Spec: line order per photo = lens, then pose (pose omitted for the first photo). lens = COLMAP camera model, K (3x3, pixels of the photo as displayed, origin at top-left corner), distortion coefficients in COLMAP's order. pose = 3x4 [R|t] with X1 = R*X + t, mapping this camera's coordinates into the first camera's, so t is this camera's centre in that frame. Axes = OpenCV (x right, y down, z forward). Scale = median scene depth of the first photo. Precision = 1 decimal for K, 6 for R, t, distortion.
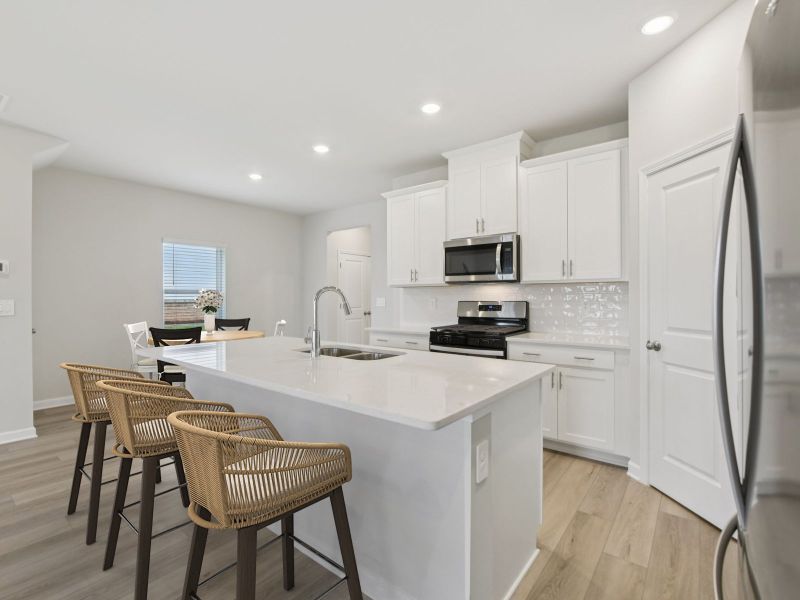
lens RADIAL K [[384.3, 0, 400.0], [0, 384.3, 300.0], [0, 0, 1]] dist [-0.001976, -0.000440]
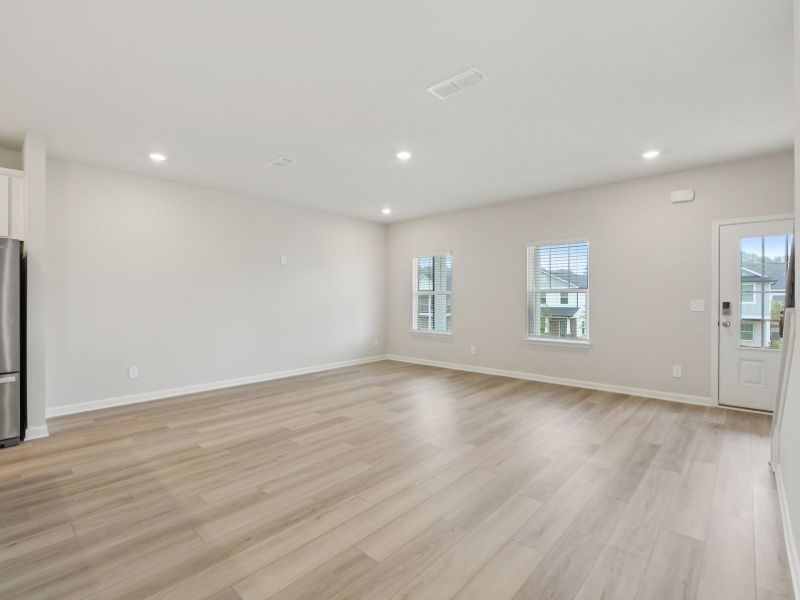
lens RADIAL K [[384.1, 0, 400.0], [0, 384.1, 300.0], [0, 0, 1]] dist [-0.002269, -0.000410]
pose [[-0.998113, 0.000872, 0.061394, -0.993158], [0.001562, 0.999936, 0.011194, -0.008884], [-0.061380, 0.011269, -0.998051, 1.187229]]
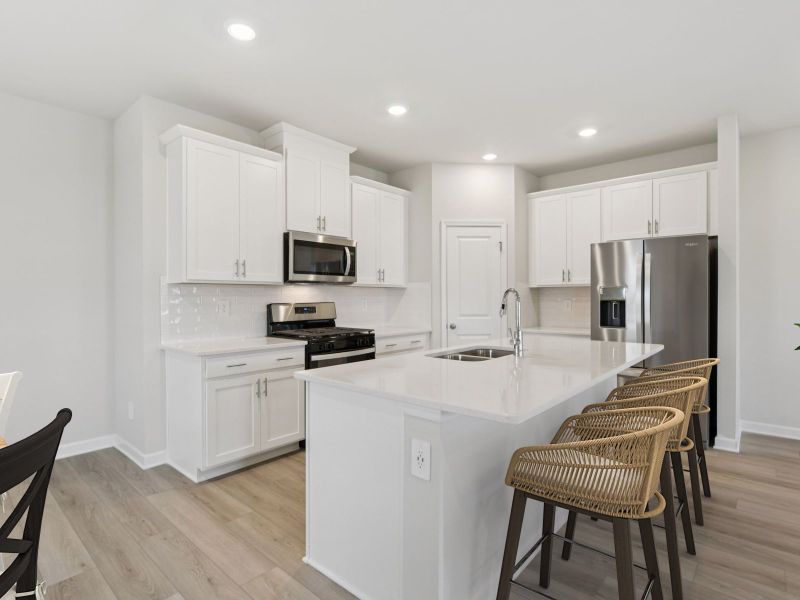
lens RADIAL K [[416.4, 0, 400.0], [0, 416.4, 300.0], [0, 0, 1]] dist [-0.000918, -0.000634]
pose [[0.043980, -0.004131, 0.999024, -1.007603], [0.010320, 0.999940, 0.003681, -0.007125], [-0.998979, 0.010148, 0.044020, 0.949927]]
